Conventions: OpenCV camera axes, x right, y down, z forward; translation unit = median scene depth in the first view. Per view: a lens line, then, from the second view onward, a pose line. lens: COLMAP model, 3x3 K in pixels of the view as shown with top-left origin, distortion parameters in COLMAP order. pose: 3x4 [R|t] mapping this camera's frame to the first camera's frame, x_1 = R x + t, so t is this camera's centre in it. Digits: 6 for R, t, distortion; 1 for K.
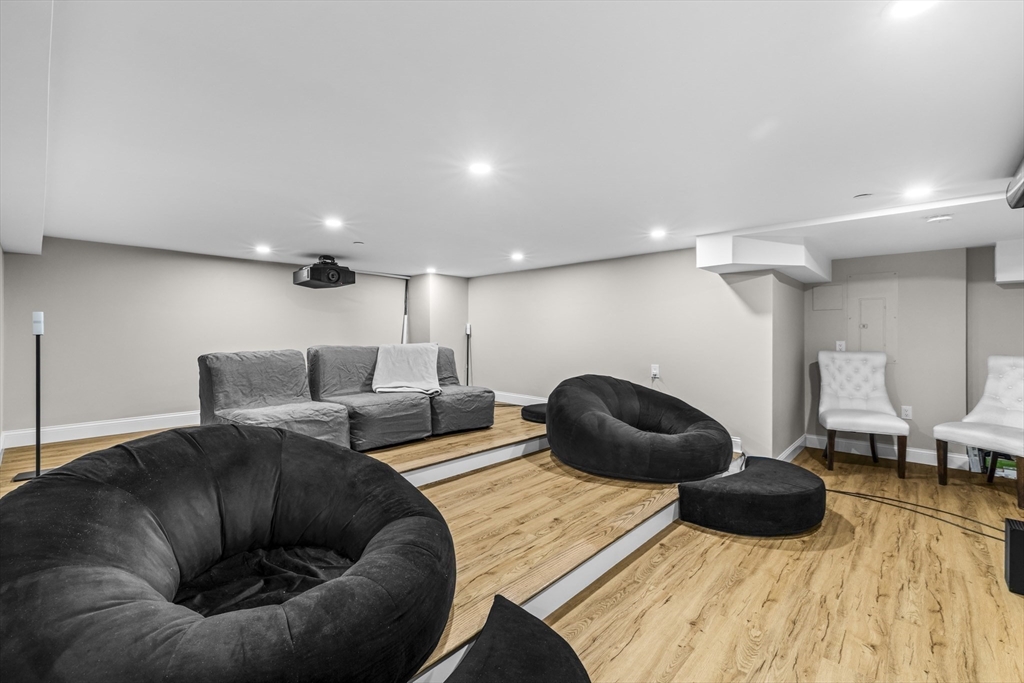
lens RADIAL K [[443.8, 0, 500.0], [0, 443.8, 336.6], [0, 0, 1]] dist [0.001911, 0.000946]
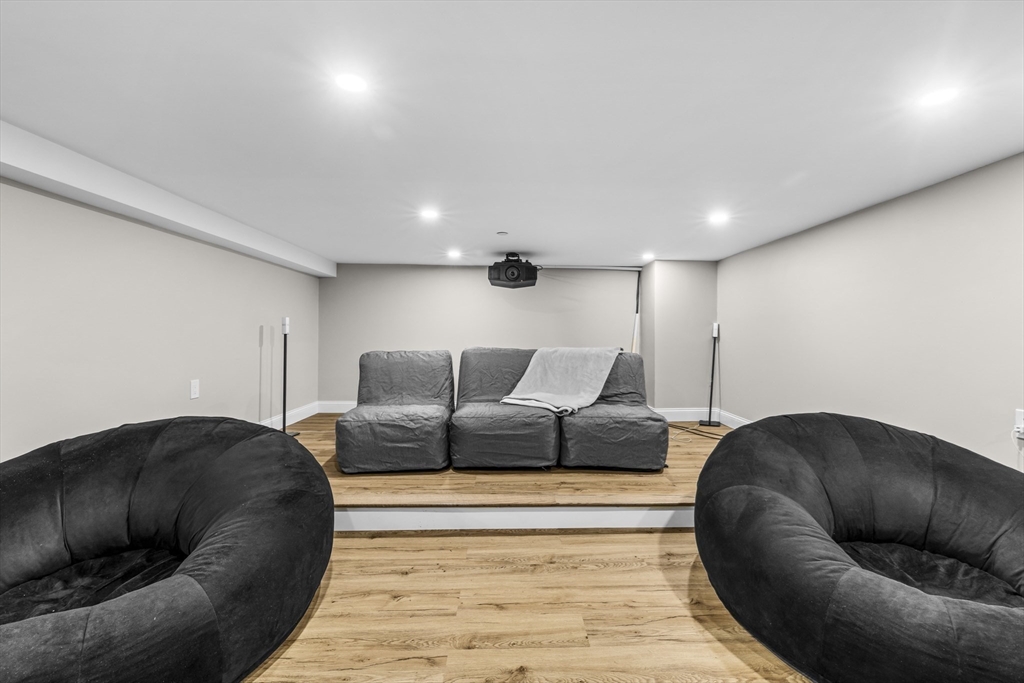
lens RADIAL K [[443.8, 0, 500.0], [0, 443.8, 336.6], [0, 0, 1]] dist [0.001911, 0.000946]
pose [[0.720331, 0.007348, -0.693591, 0.317155], [-0.011581, 0.999932, -0.001435, -0.001498], [0.693534, 0.009066, 0.720367, 0.376413]]
